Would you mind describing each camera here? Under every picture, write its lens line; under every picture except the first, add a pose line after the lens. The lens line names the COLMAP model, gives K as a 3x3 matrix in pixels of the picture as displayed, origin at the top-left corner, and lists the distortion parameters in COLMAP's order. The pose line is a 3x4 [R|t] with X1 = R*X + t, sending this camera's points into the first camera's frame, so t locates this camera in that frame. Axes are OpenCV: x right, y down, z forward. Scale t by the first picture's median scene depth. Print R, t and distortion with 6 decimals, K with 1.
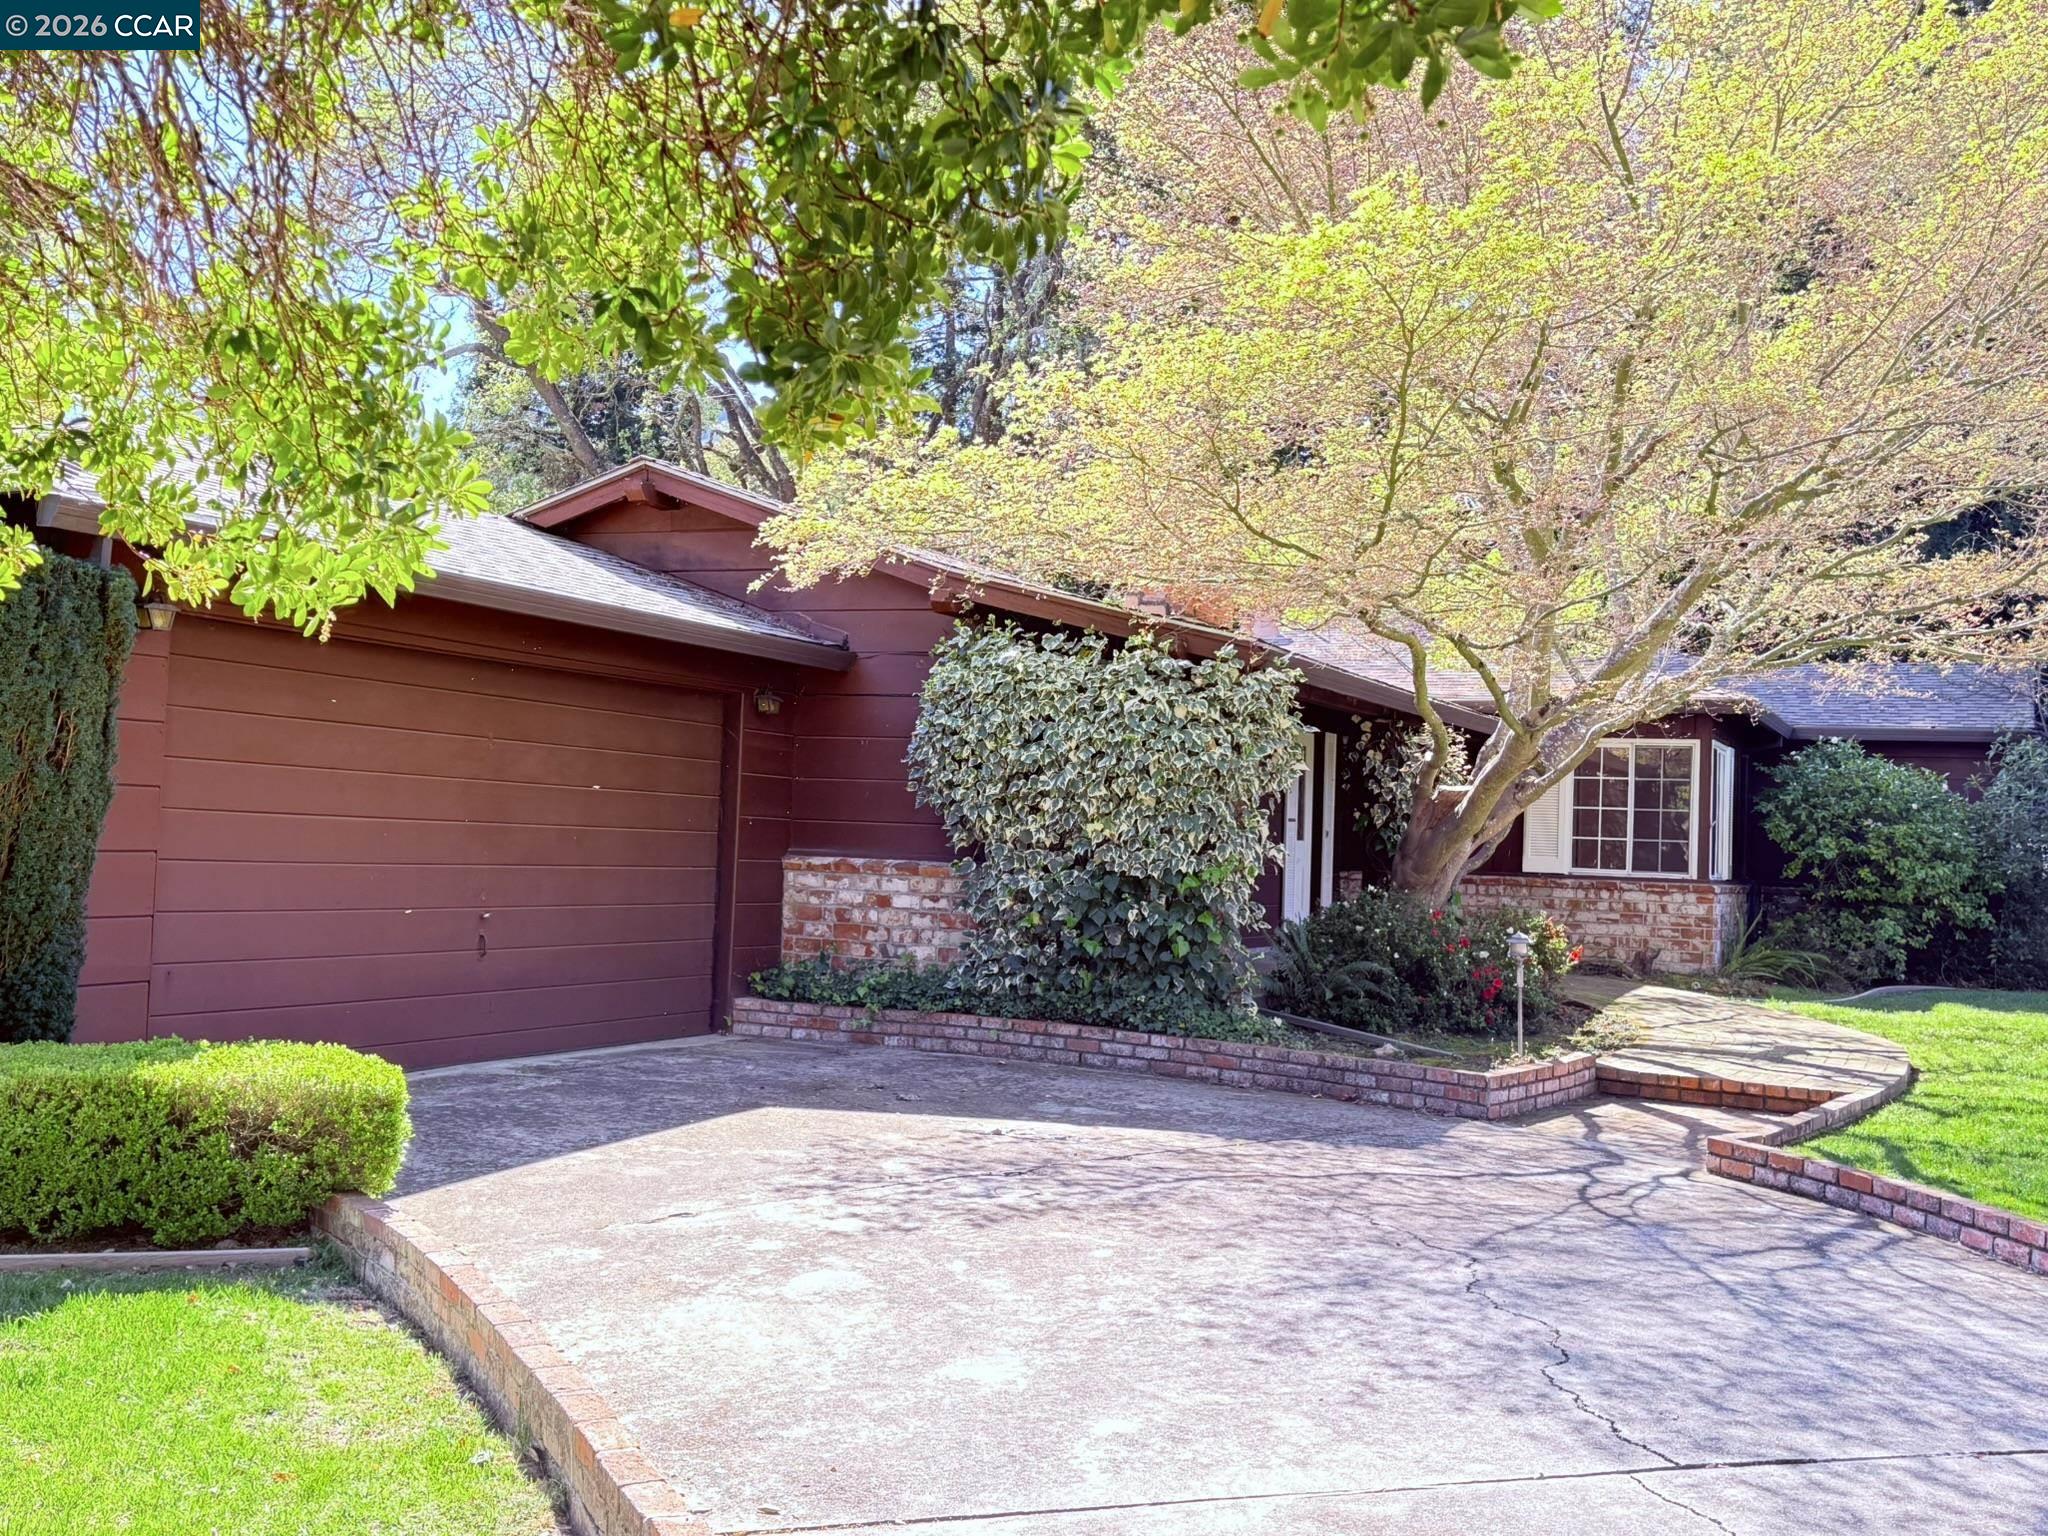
lens RADIAL K [[2108.0, 0, 1023.7], [0, 2108.0, 768.4], [0, 0, 1]] dist [0.098407, 0.000000]
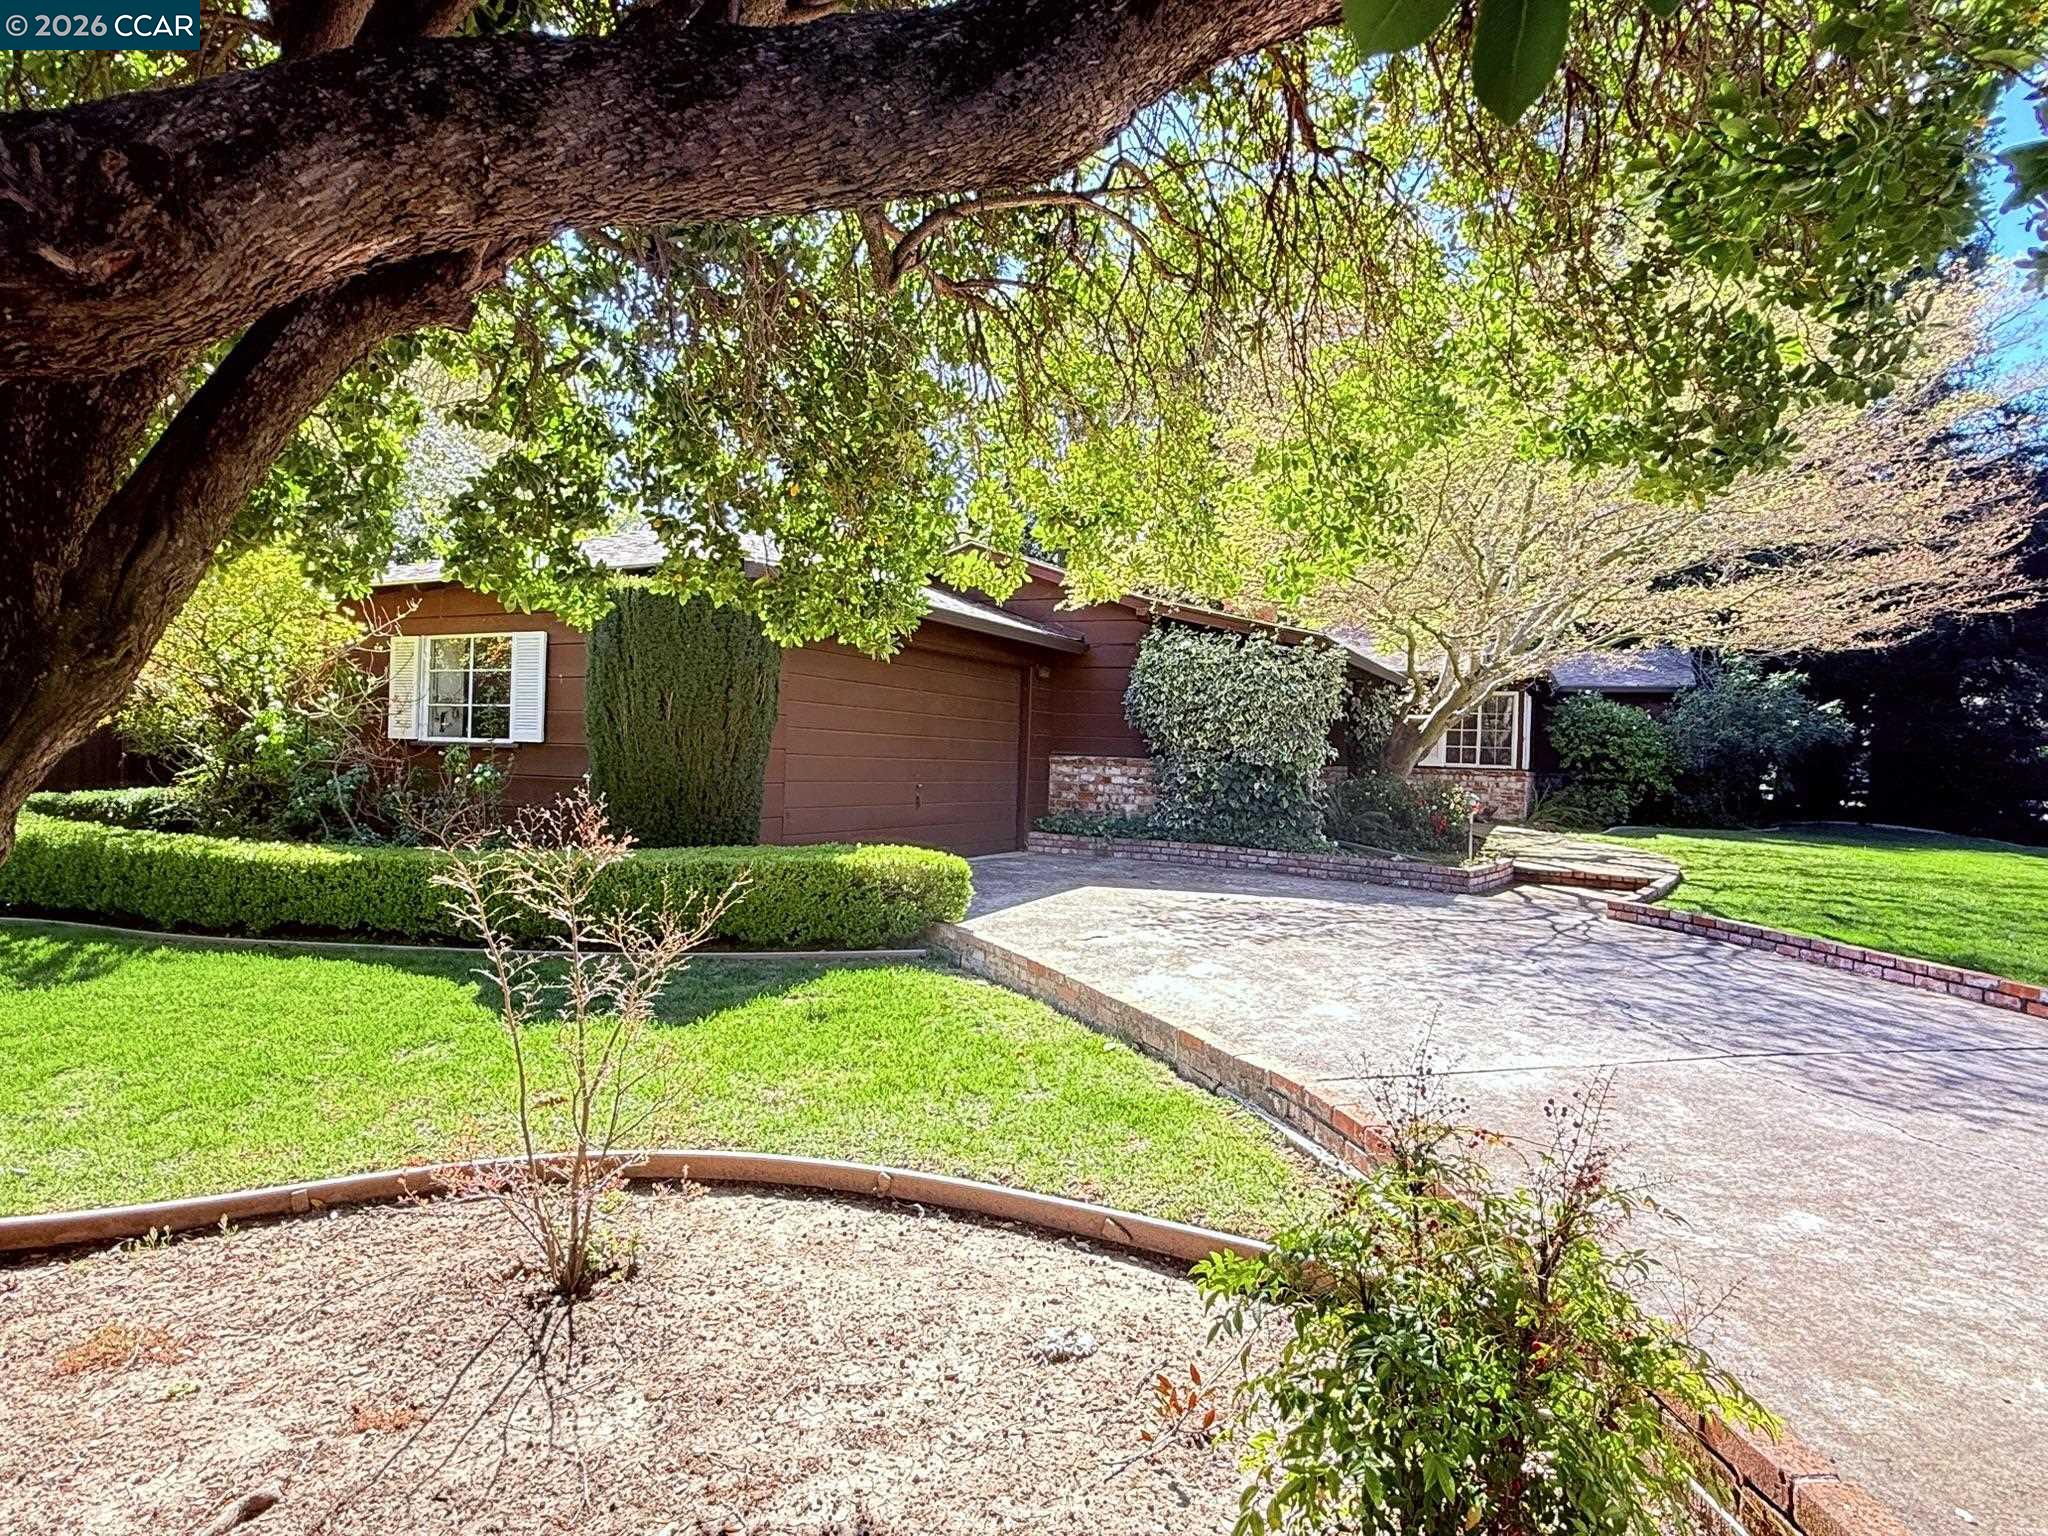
lens RADIAL K [[1162.9, 0, 1024.9], [0, 1162.9, 773.2], [0, 0, 1]] dist [0.004684, 0.001163]
pose [[0.998902, -0.004528, -0.046637, -0.101246], [0.006833, 0.998756, 0.049385, 0.007224], [0.046355, -0.049650, 0.997690, -0.016994]]
